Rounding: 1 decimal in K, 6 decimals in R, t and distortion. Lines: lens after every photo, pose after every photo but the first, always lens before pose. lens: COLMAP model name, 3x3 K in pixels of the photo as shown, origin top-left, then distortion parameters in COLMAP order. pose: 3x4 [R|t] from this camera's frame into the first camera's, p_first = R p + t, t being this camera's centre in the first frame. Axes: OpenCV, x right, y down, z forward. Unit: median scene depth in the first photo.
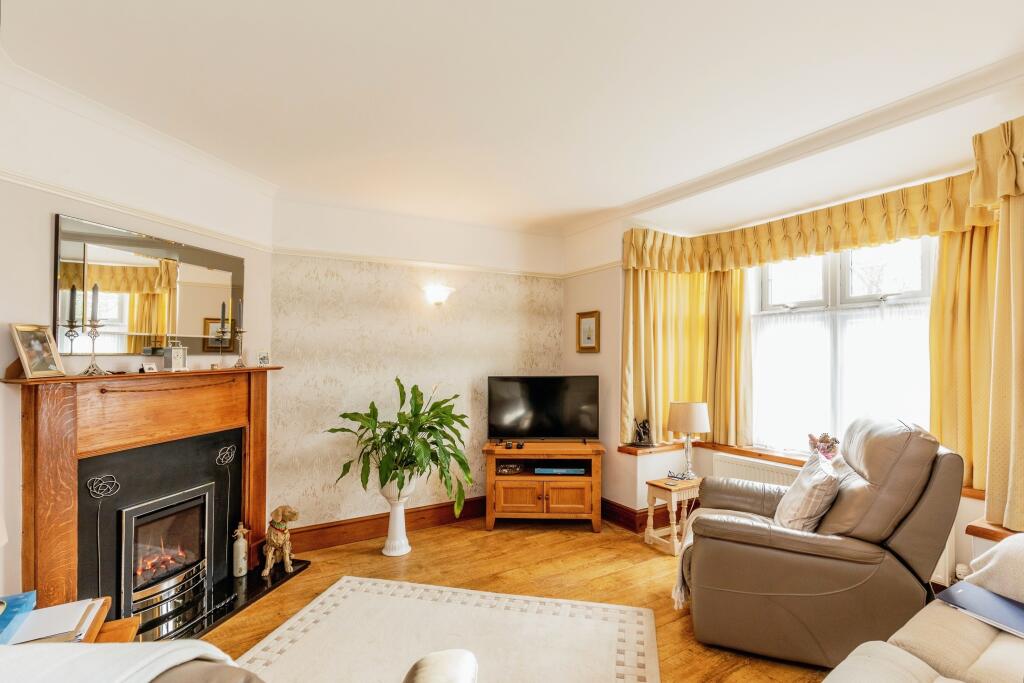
lens RADIAL K [[475.3, 0, 510.5], [0, 475.3, 347.9], [0, 0, 1]] dist [0.000124, 0.000041]
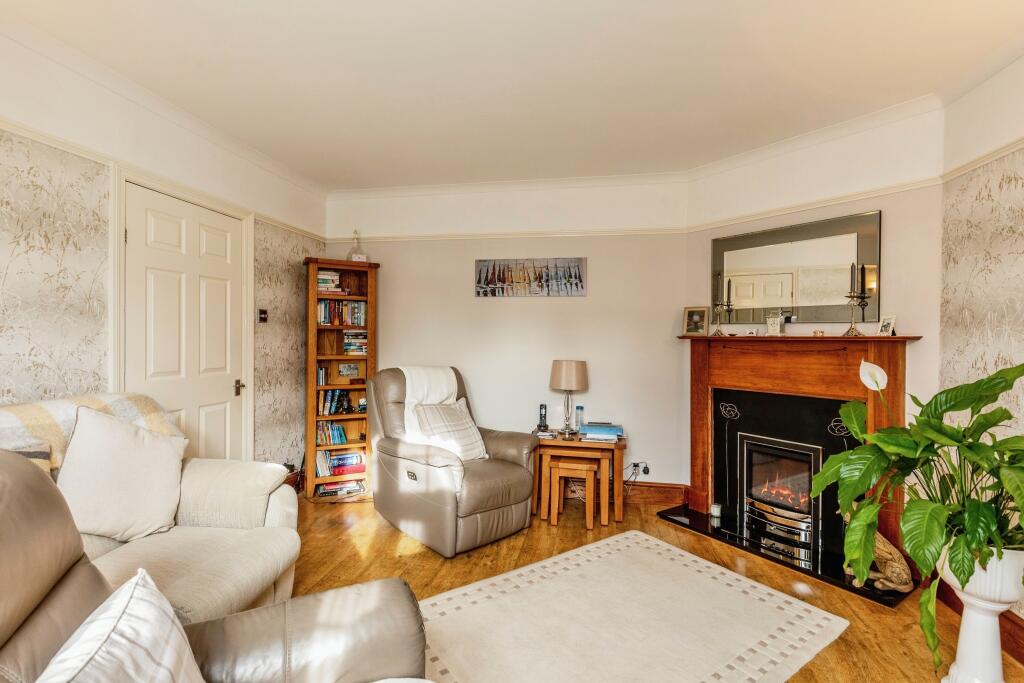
lens RADIAL K [[475.3, 0, 510.6], [0, 475.3, 336.8], [0, 0, 1]] dist [0.000124, 0.000041]
pose [[-0.632796, 0.011510, -0.774233, 0.566253], [0.010547, 0.999925, 0.006245, 0.031853], [0.774246, -0.004214, -0.632870, 1.096658]]
